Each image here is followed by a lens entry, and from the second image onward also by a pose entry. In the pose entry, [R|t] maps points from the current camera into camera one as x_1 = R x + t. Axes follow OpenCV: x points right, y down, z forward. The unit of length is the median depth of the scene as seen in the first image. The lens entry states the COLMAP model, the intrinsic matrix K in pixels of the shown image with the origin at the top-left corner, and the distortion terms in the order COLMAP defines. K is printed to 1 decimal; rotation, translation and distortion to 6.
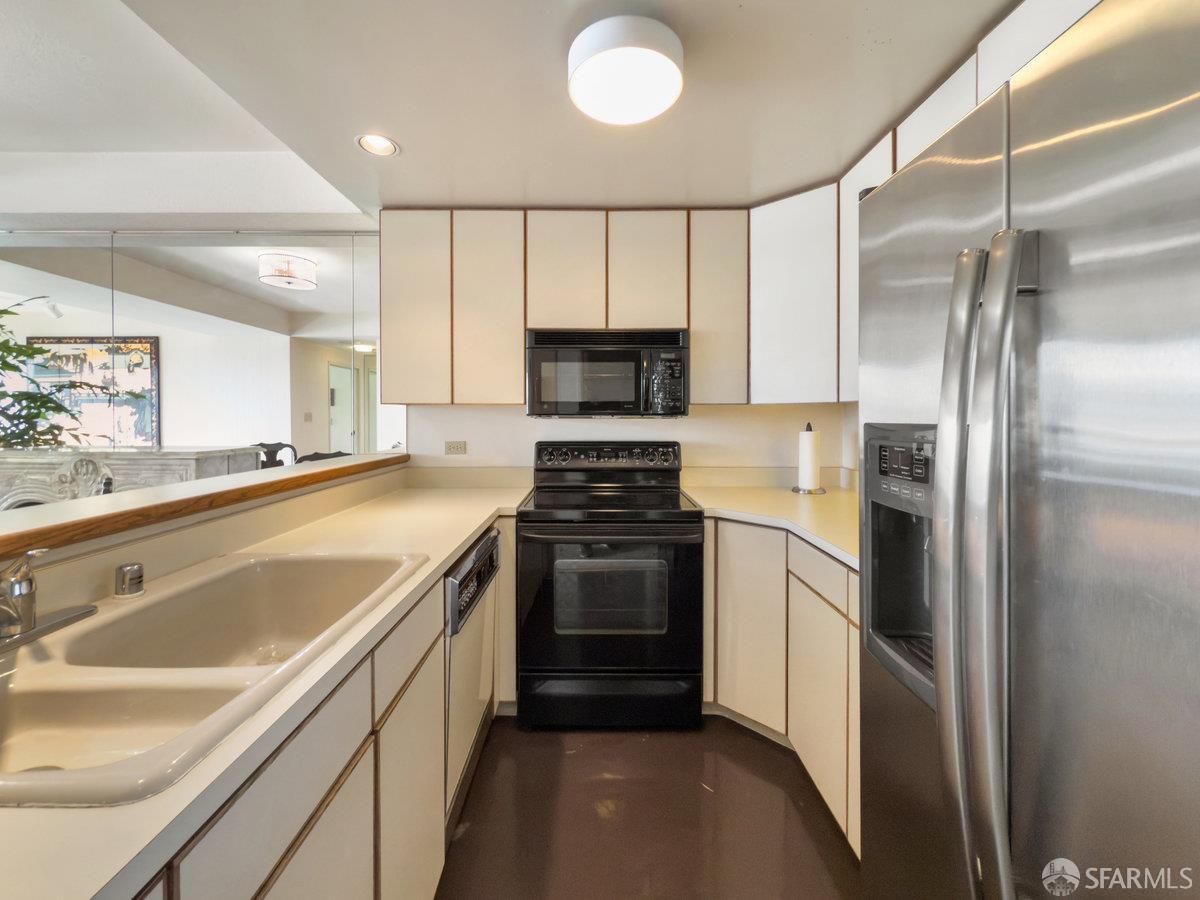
lens RADIAL K [[487.2, 0, 598.5], [0, 487.2, 414.4], [0, 0, 1]] dist [0.000942, 0.000193]
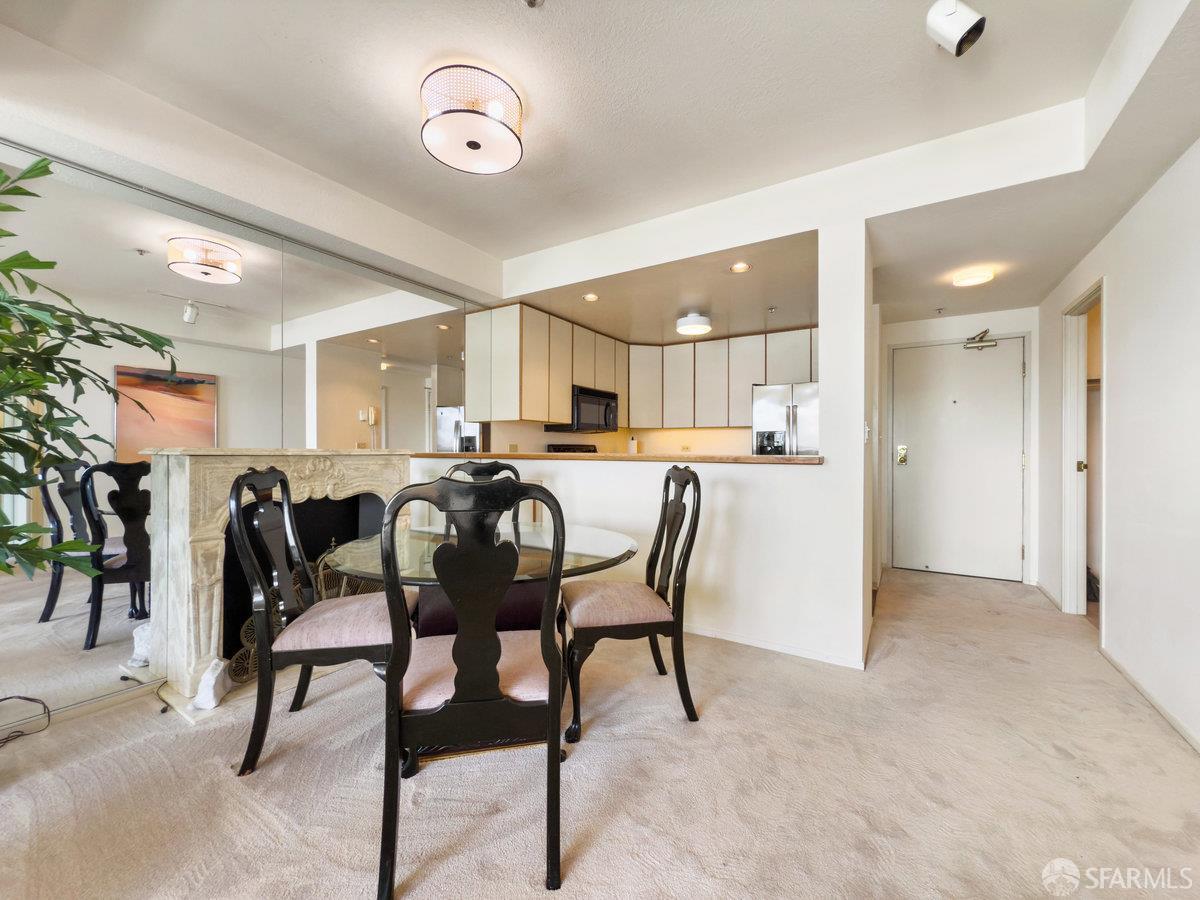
lens RADIAL K [[477.2, 0, 600.0], [0, 477.2, 450.0], [0, 0, 1]] dist [0.000309, -0.000002]
pose [[0.531906, -0.003112, 0.846797, -1.706302], [-0.002498, 0.999983, 0.005244, 0.072731], [-0.846799, -0.004905, 0.531890, -0.106787]]
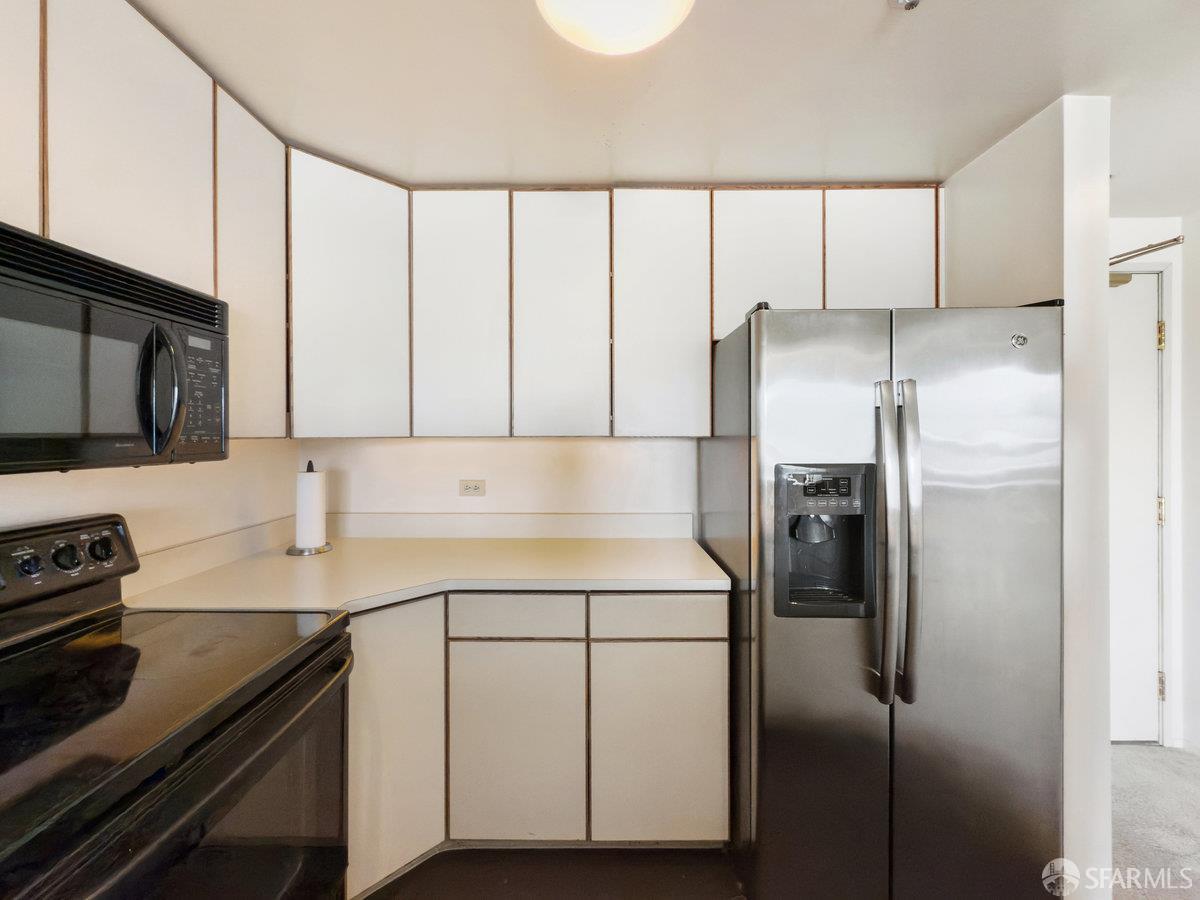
lens RADIAL K [[491.1, 0, 599.0], [0, 491.1, 434.8], [0, 0, 1]] dist [0.001661, -0.000018]
pose [[-0.001365, 0.000296, 0.999999, -0.358692], [-0.000535, 1.000000, -0.000297, -0.025330], [-0.999999, -0.000535, -0.001365, 0.574805]]
